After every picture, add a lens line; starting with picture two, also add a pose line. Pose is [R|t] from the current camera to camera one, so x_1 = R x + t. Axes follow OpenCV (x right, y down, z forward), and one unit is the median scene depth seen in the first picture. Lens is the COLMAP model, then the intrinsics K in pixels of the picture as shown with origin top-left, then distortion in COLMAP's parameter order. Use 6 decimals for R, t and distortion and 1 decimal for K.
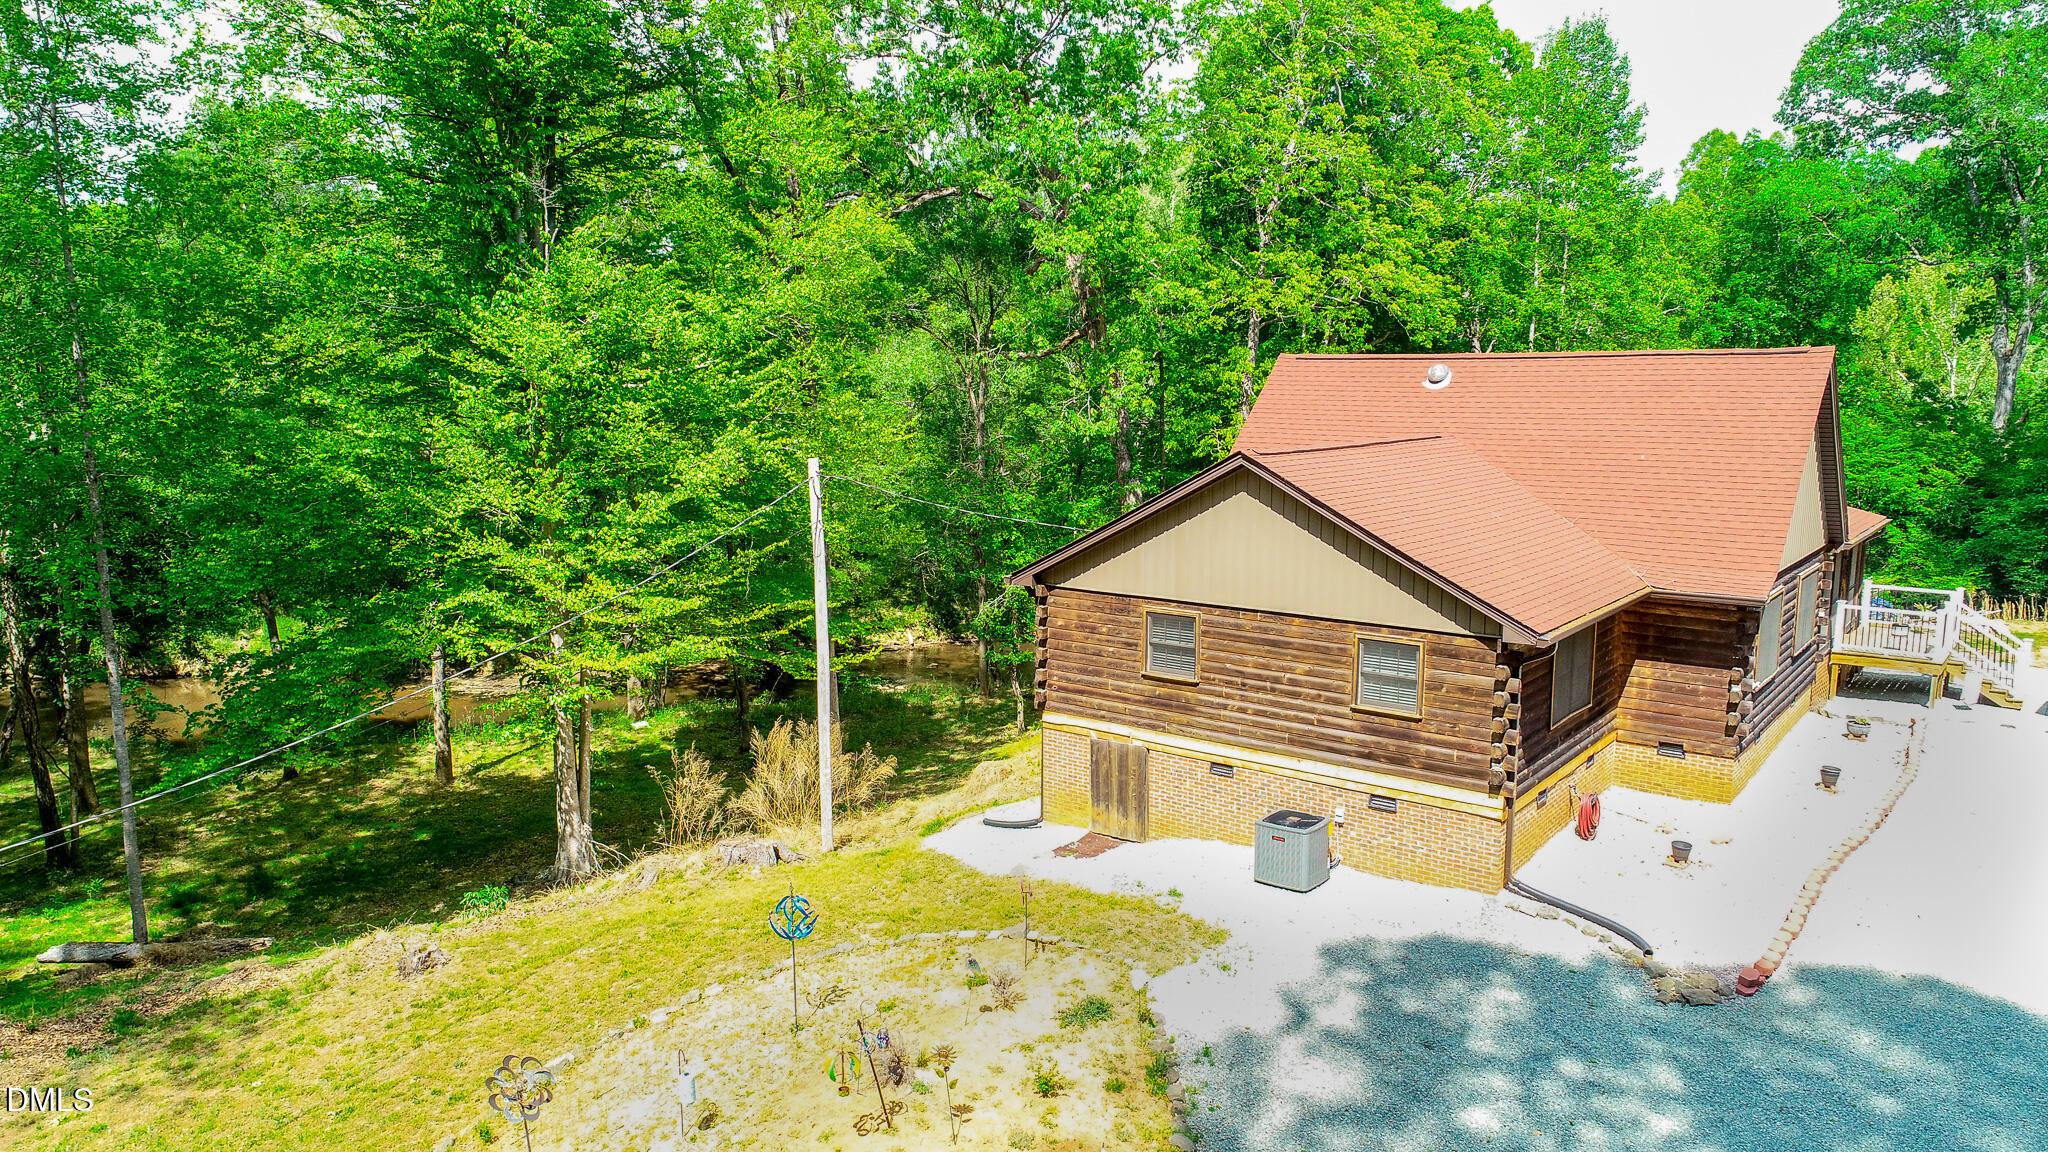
lens RADIAL K [[1379.4, 0, 1025.4], [0, 1379.4, 572.7], [0, 0, 1]] dist [0.000606, 0.012097]
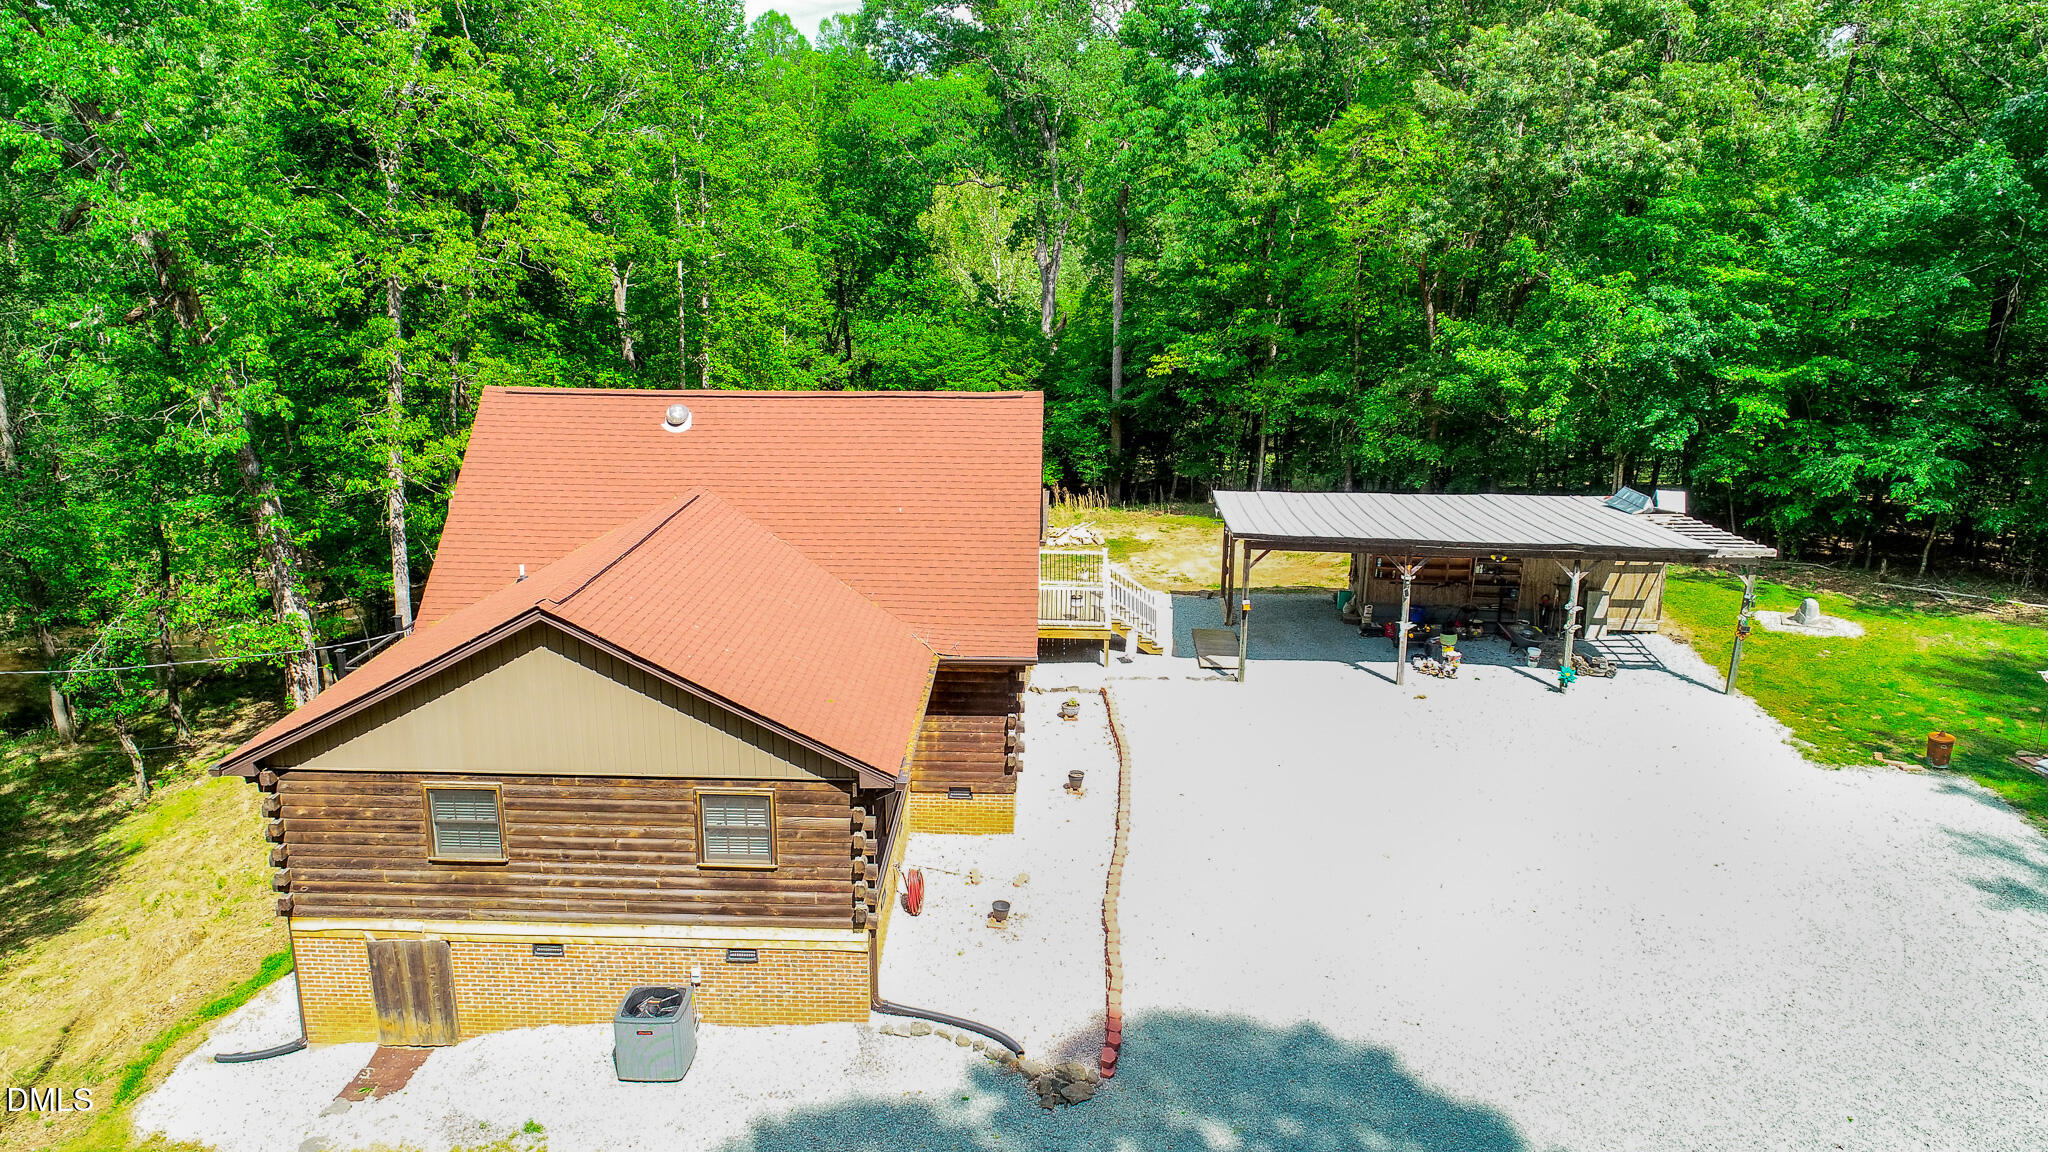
lens RADIAL K [[1379.4, 0, 1020.5], [0, 1379.4, 579.4], [0, 0, 1]] dist [0.000606, 0.012097]
pose [[0.805087, -0.146665, 0.574739, -0.082786], [0.080050, 0.986950, 0.139722, -0.182003], [-0.587731, -0.066480, 0.806321, 0.128760]]
